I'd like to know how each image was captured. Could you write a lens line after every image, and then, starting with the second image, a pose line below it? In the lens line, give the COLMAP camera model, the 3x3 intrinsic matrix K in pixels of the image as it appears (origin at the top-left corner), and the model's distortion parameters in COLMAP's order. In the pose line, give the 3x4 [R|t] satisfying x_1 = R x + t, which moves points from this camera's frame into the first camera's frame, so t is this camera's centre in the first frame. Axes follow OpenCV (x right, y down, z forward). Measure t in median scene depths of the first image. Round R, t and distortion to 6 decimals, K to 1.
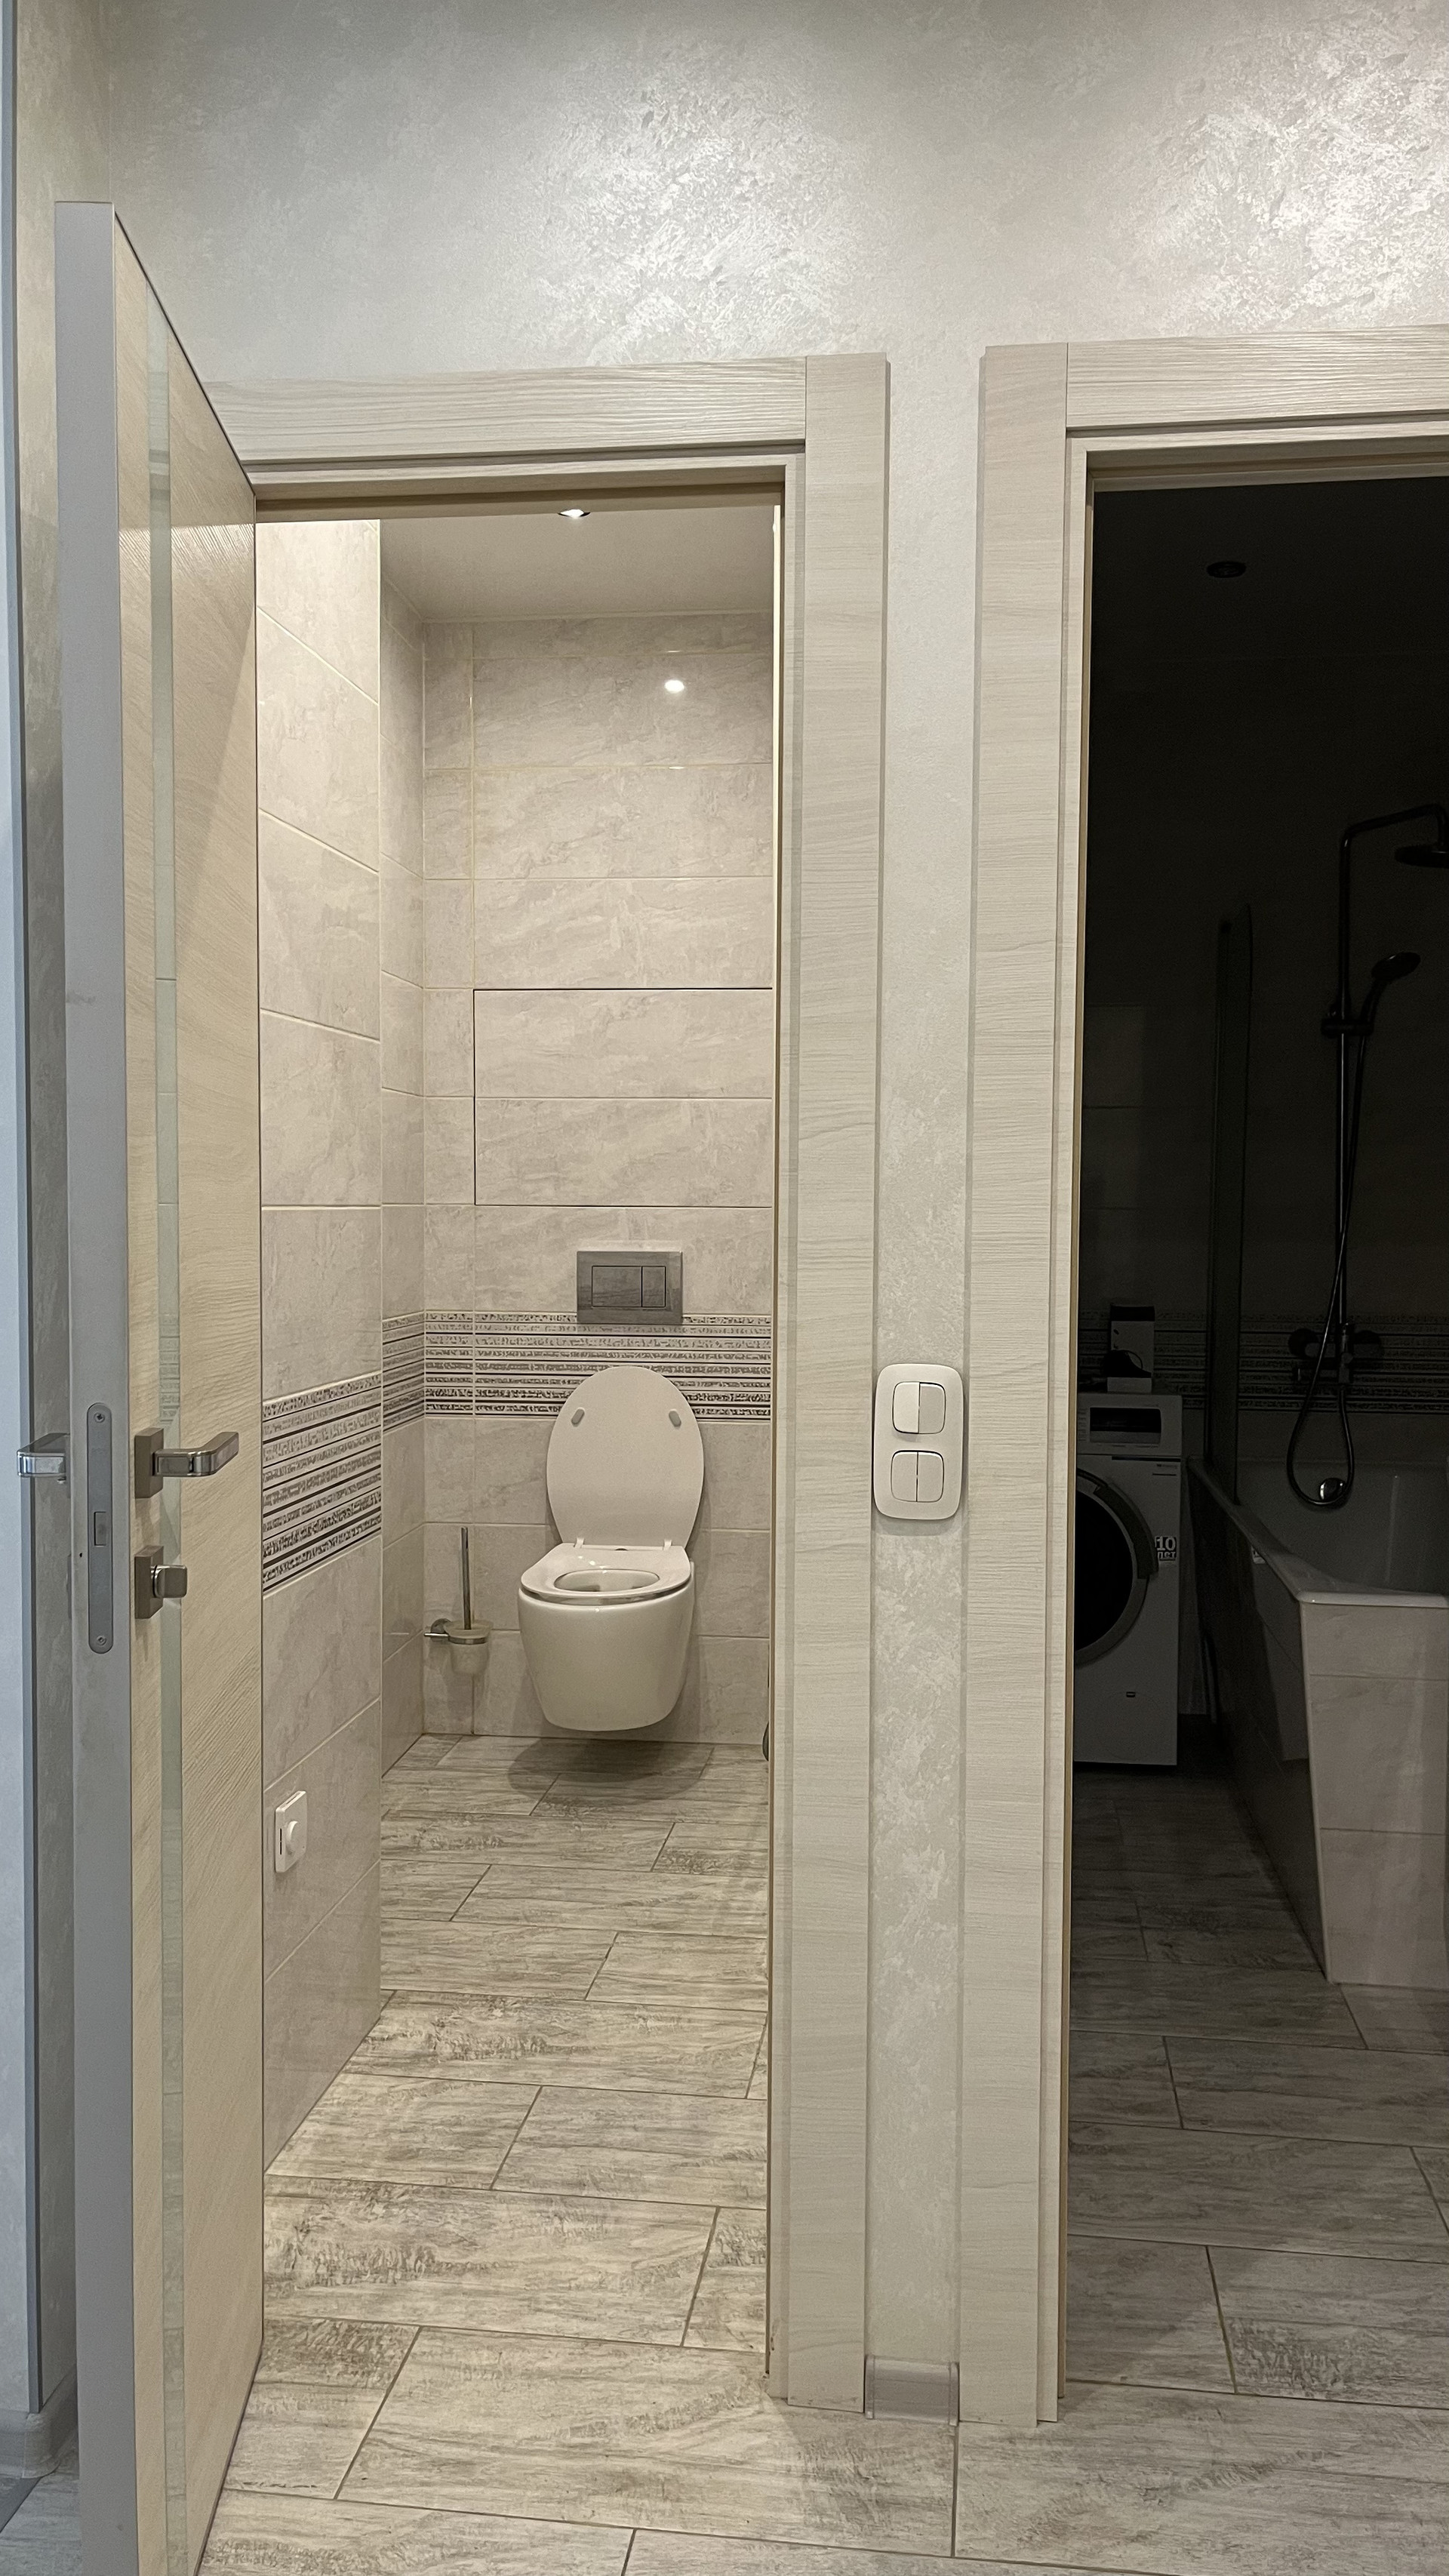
lens RADIAL K [[1922.1, 0, 729.0], [0, 1922.1, 1295.3], [0, 0, 1]] dist [0.044413, -0.032260]
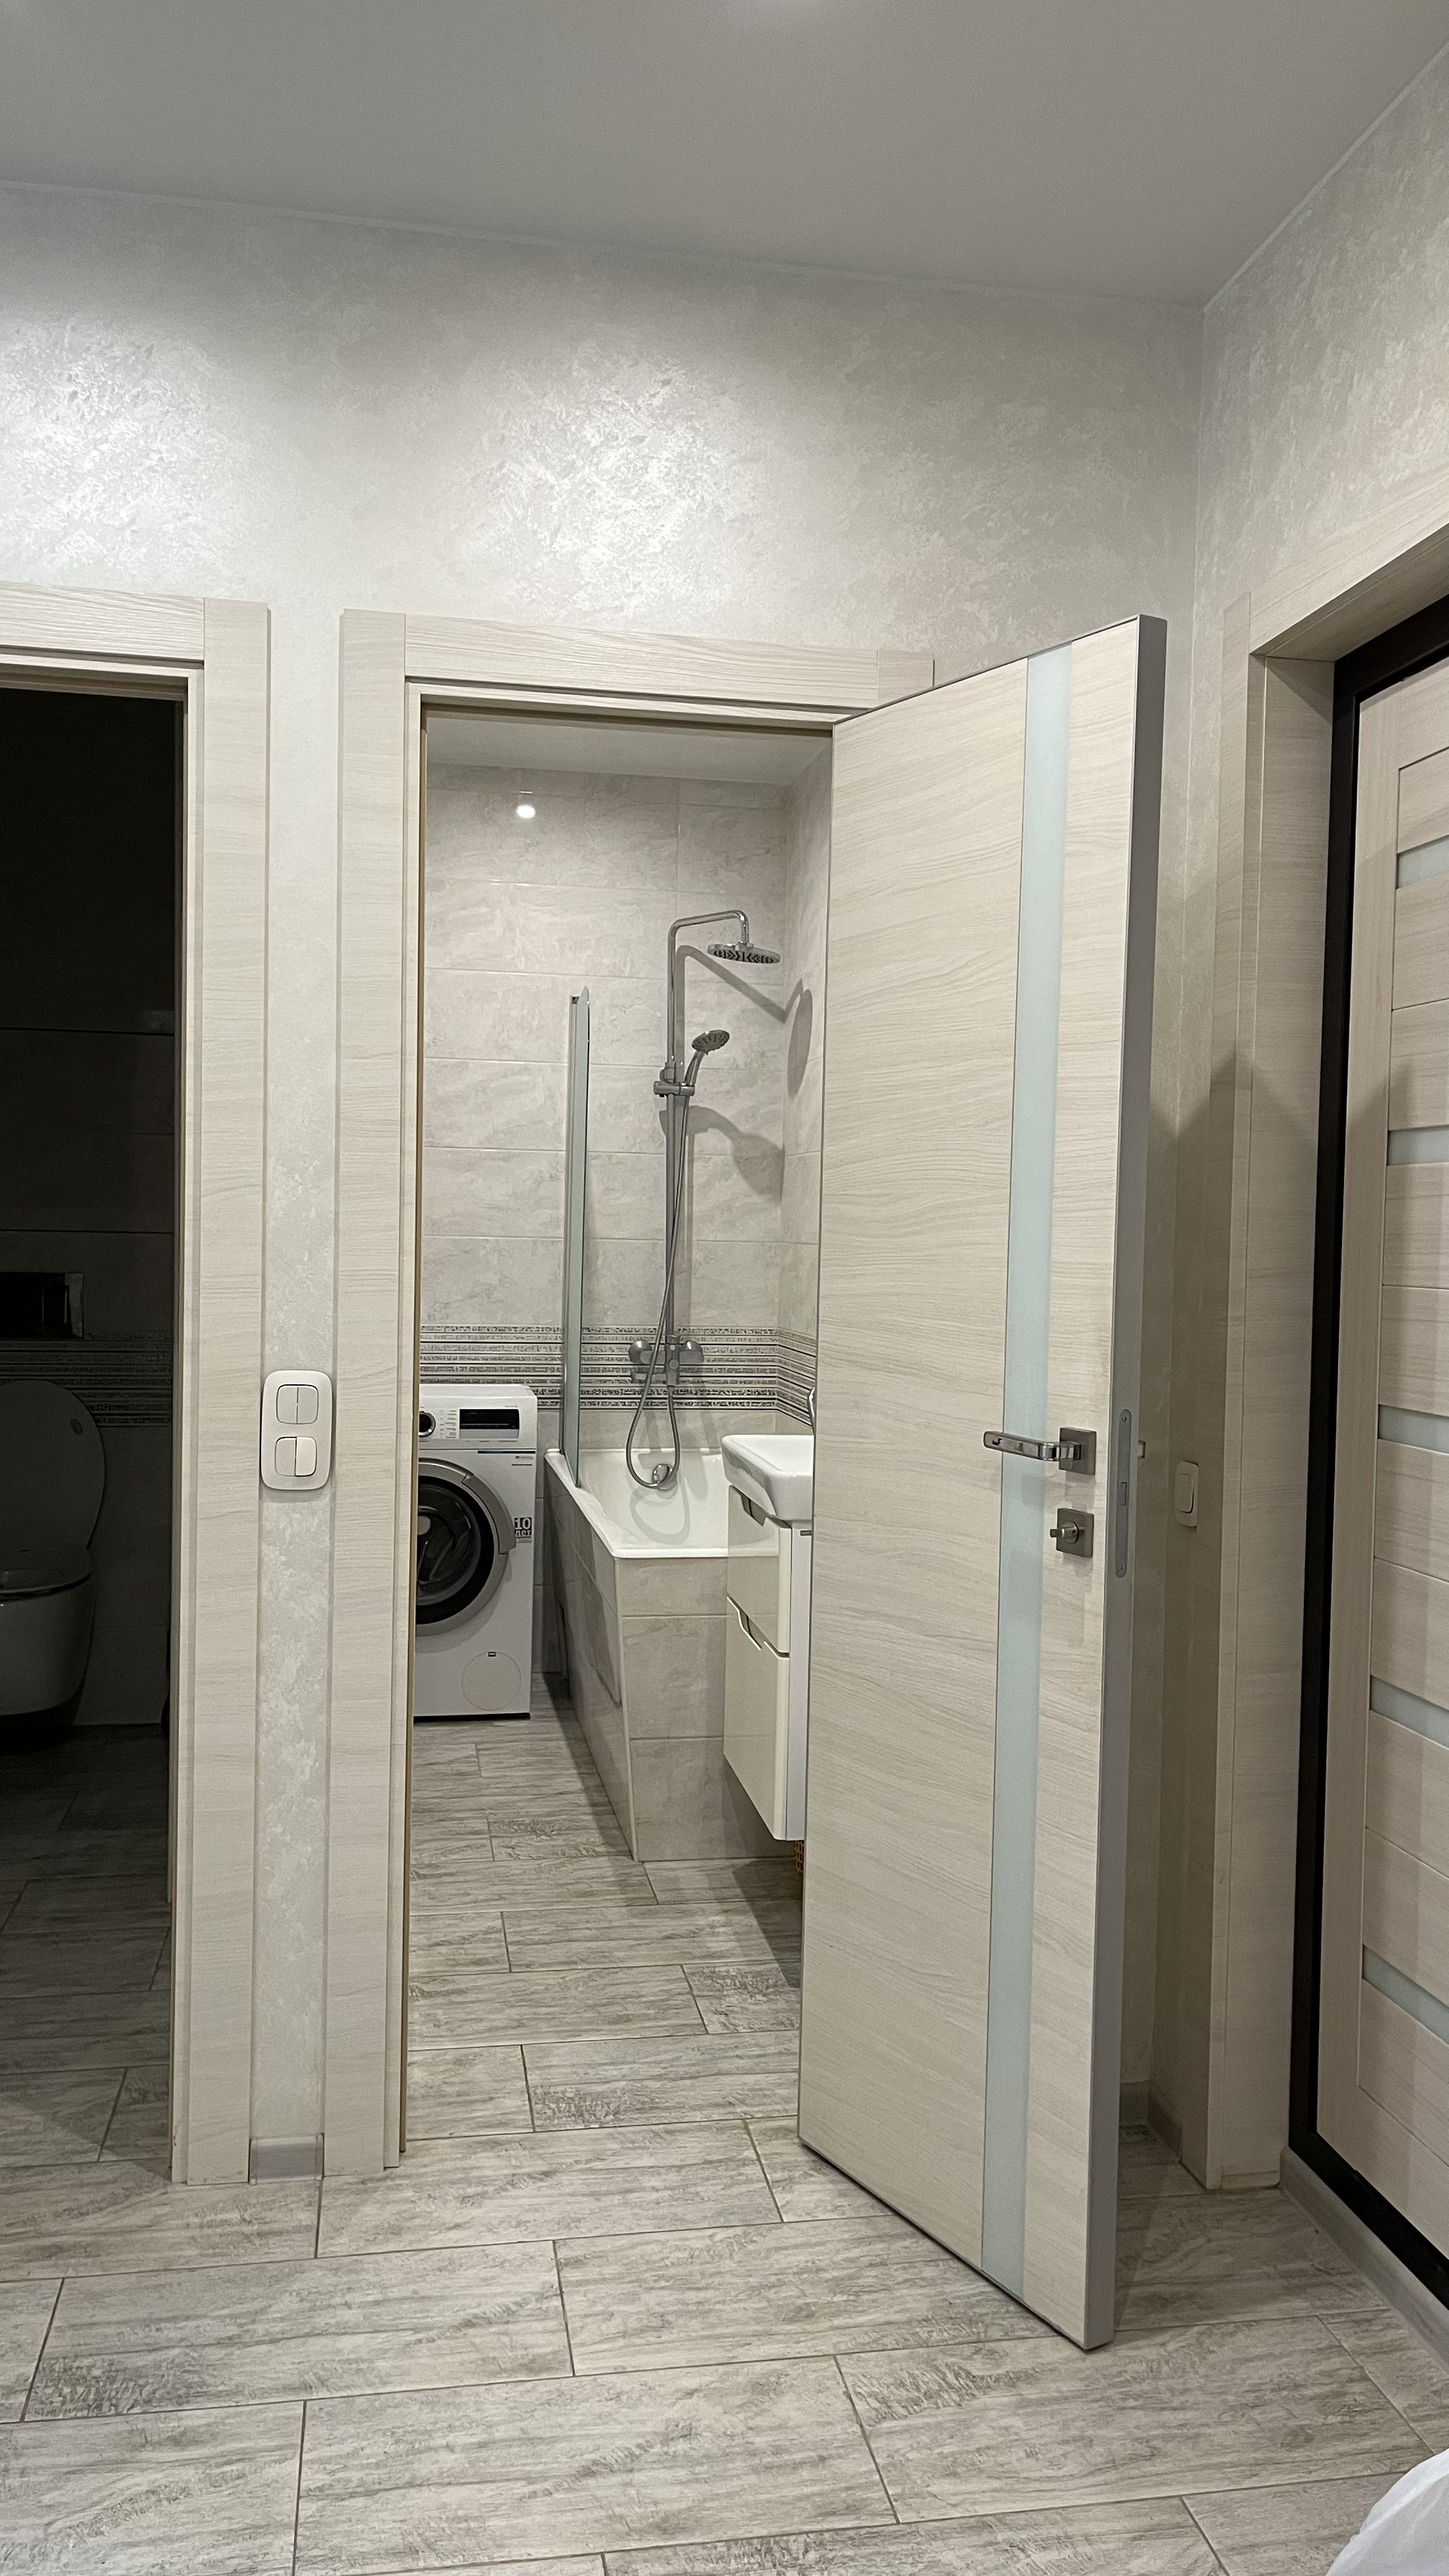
lens RADIAL K [[1922.1, 0, 743.1], [0, 1922.1, 1292.2], [0, 0, 1]] dist [0.044413, -0.032260]
pose [[0.950971, 0.000609, 0.309278, -0.017713], [0.001748, 0.999972, -0.007343, -0.007461], [-0.309274, 0.007524, 0.950943, -0.340374]]
